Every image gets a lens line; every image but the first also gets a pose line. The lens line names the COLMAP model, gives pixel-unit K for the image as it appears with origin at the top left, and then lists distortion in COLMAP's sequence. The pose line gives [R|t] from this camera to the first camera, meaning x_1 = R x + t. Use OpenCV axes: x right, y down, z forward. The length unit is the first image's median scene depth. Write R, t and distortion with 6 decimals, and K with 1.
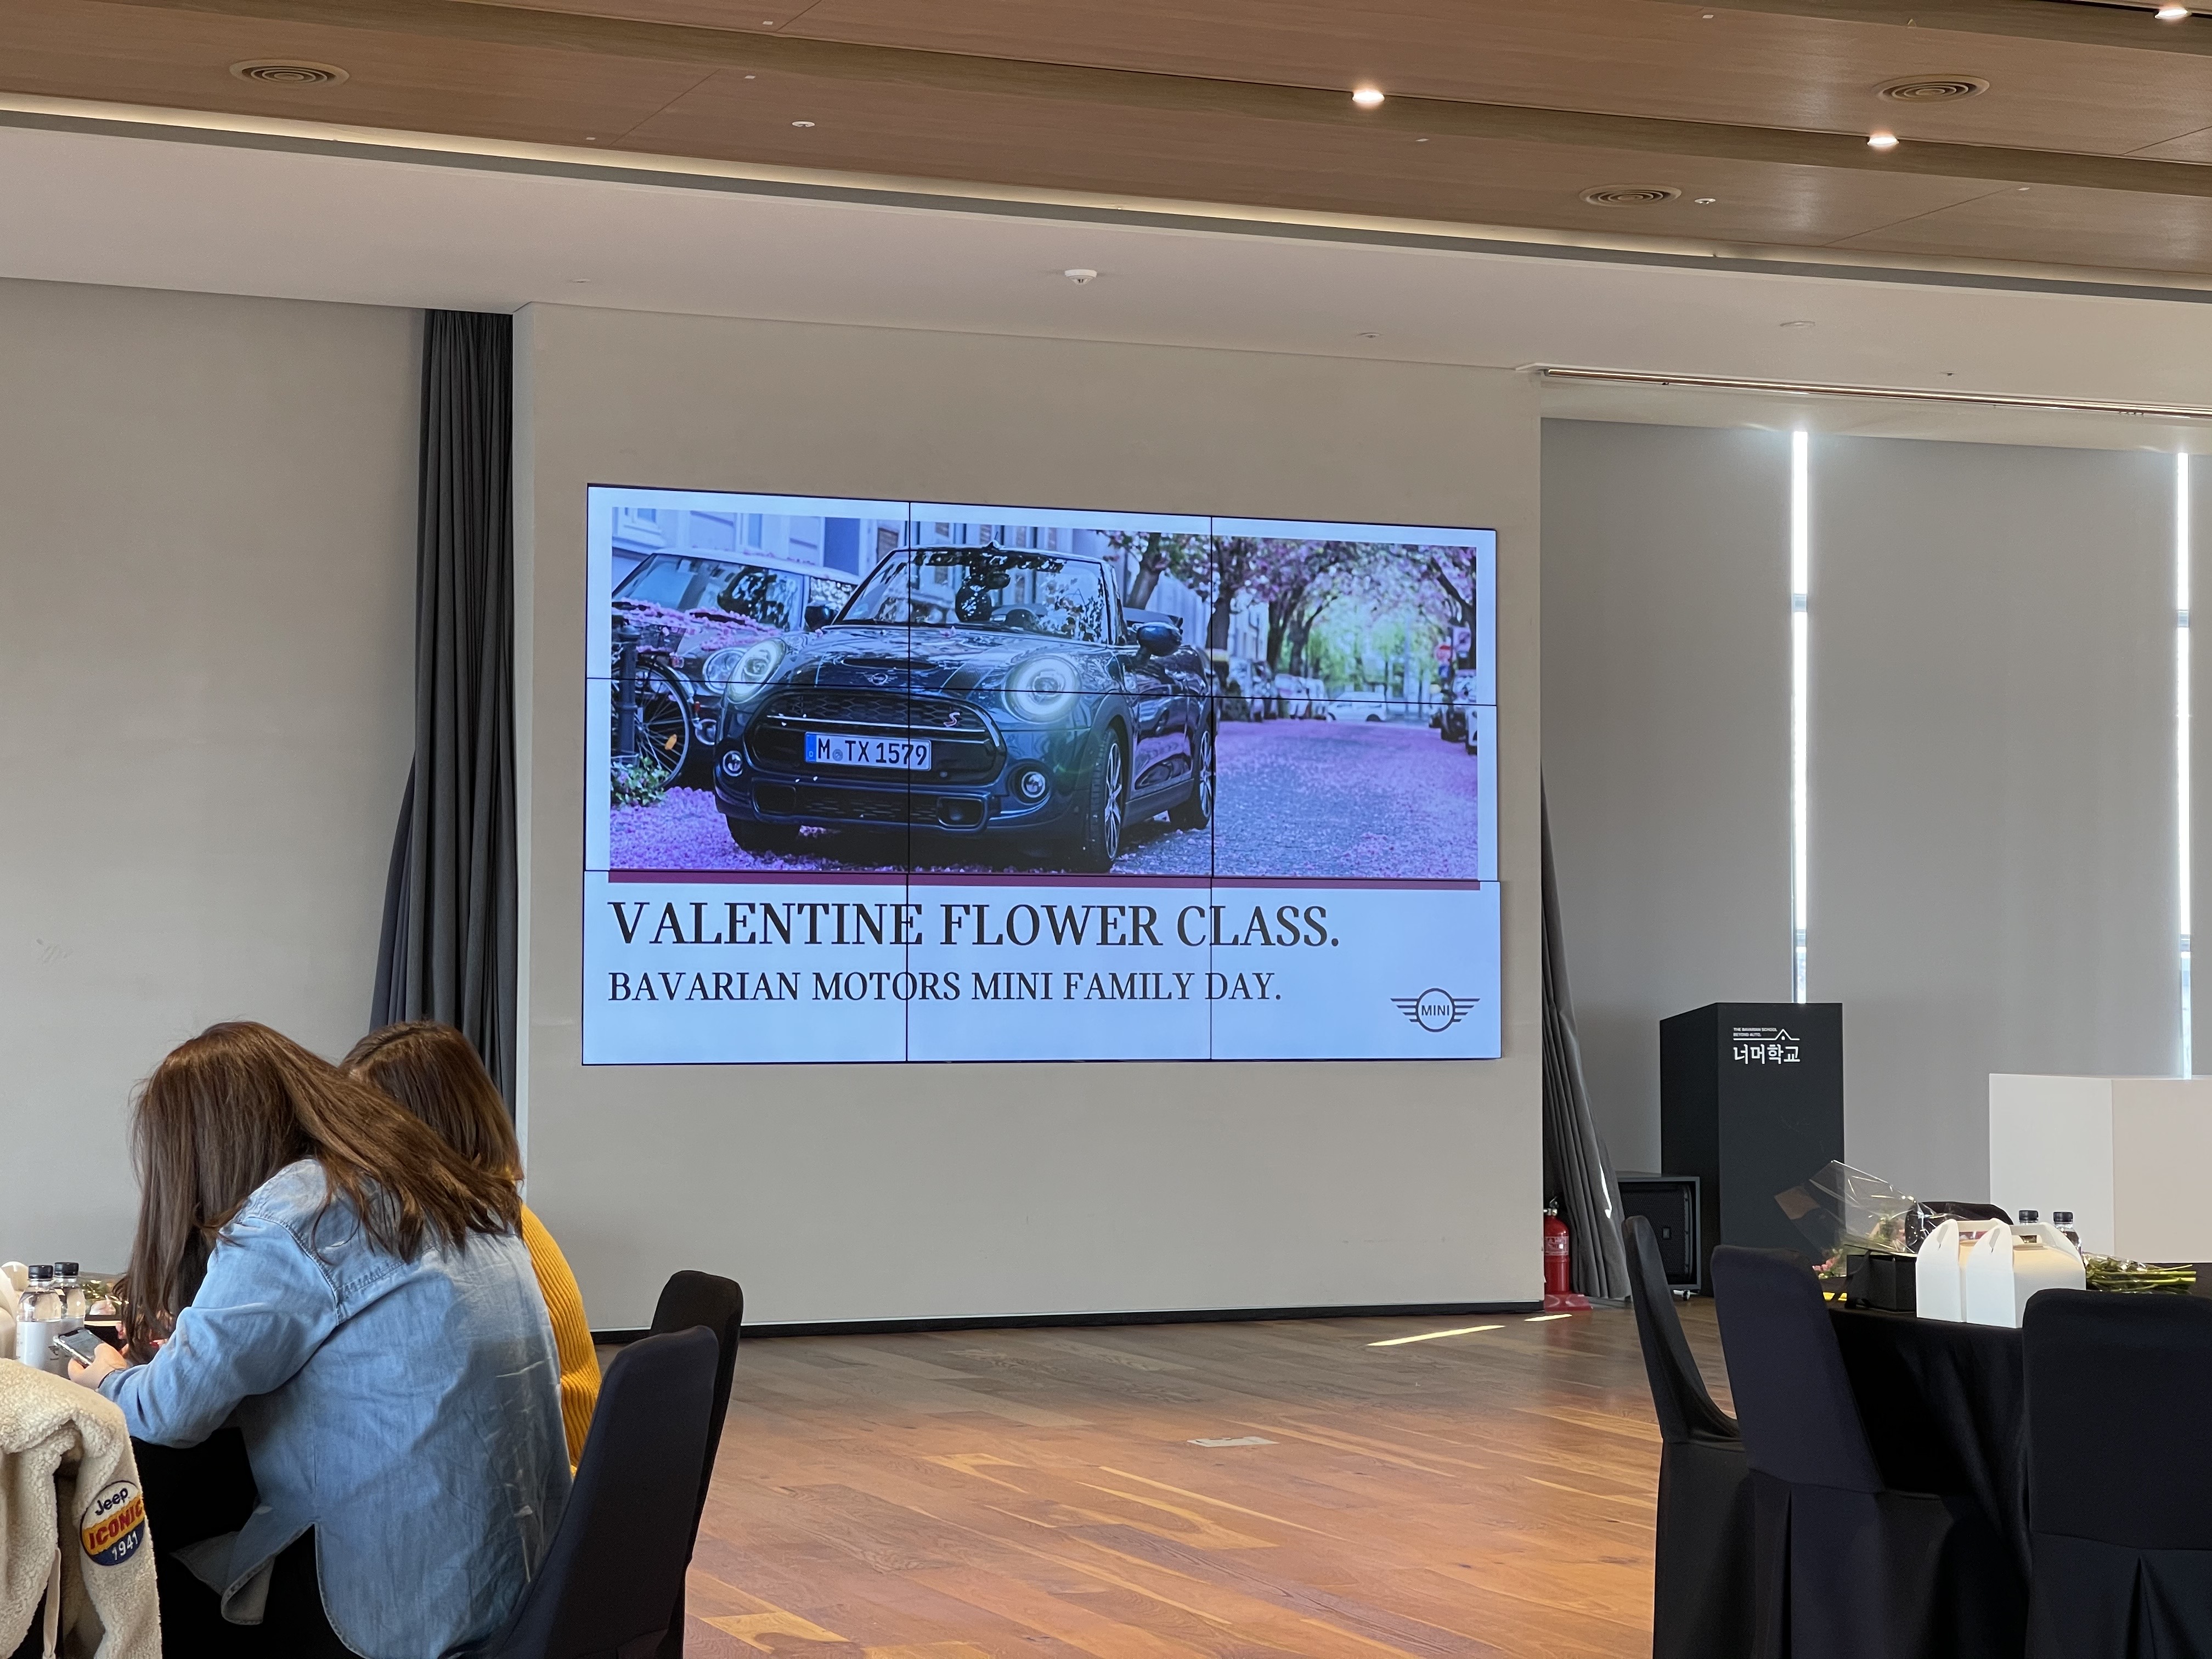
lens RADIAL K [[4029.1, 0, 1094.0], [0, 4029.1, 810.5], [0, 0, 1]] dist [0.170885, 0.000000]
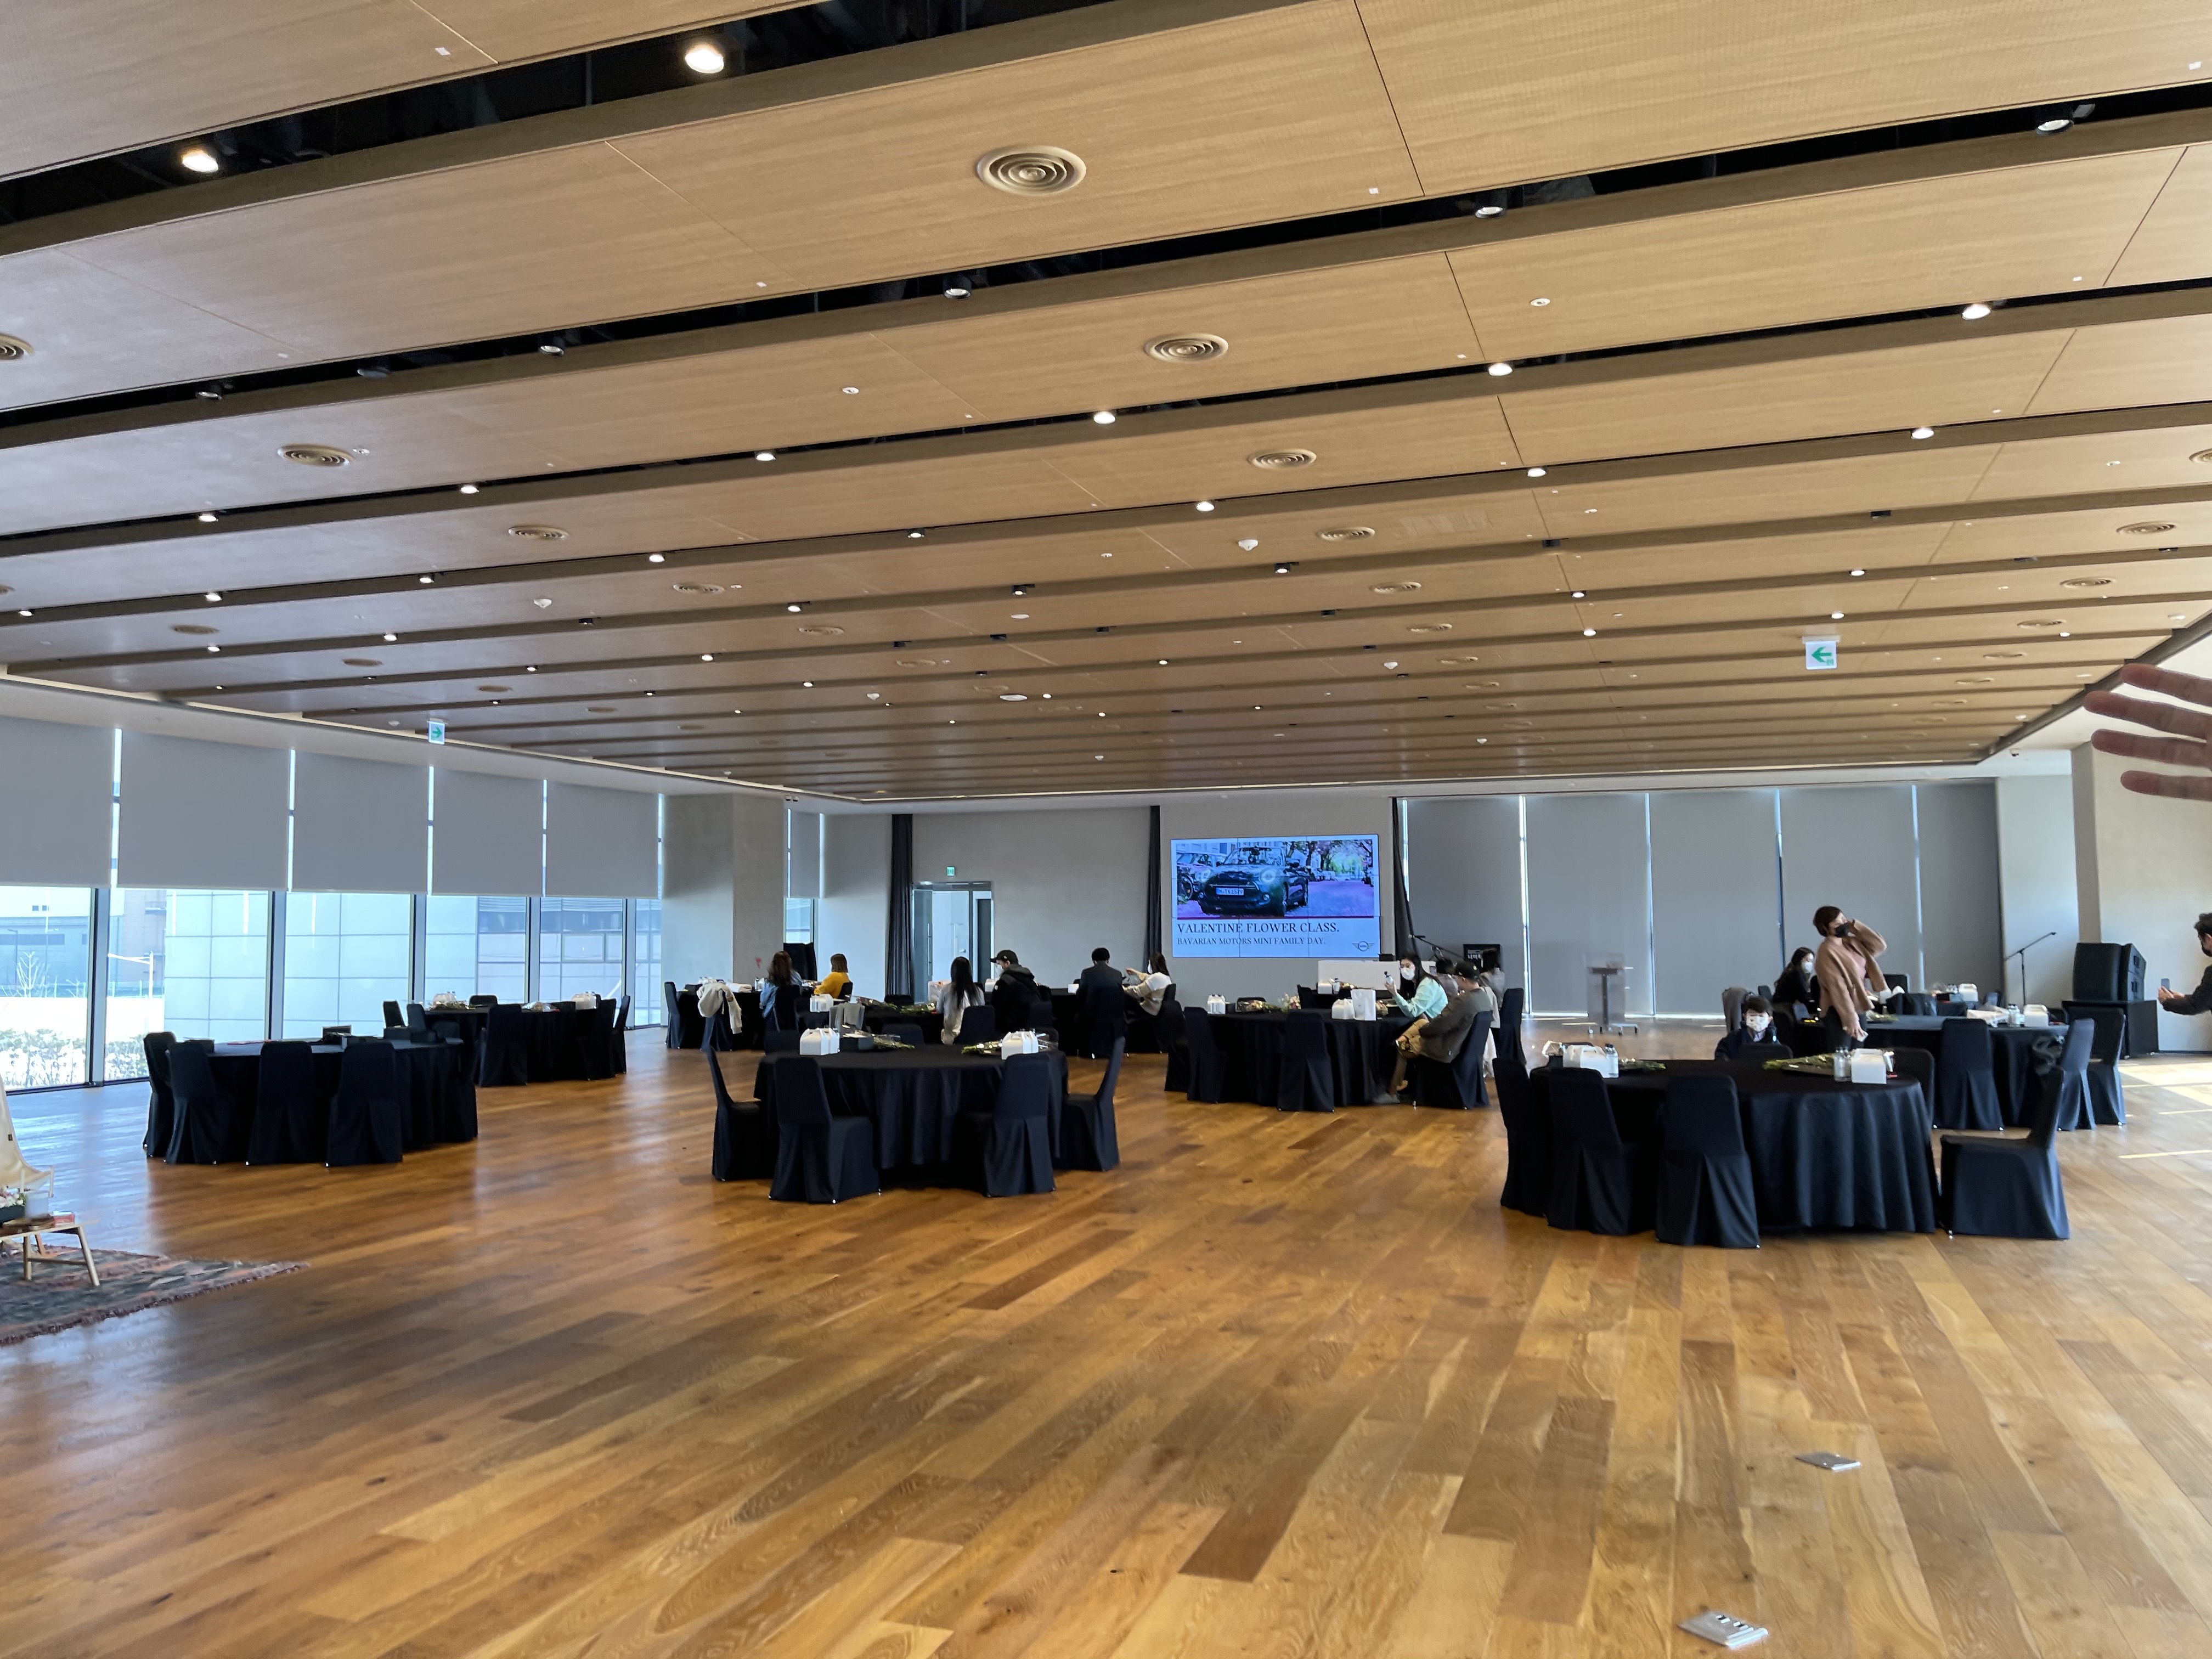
lens RADIAL K [[1647.5, 0, 1105.0], [0, 1647.5, 831.0], [0, 0, 1]] dist [0.055446, -0.053092]
pose [[0.736660, -0.045905, -0.674703, 1.123256], [0.035537, 0.998943, -0.029165, -0.033782], [0.675329, -0.002492, 0.737512, -0.518236]]
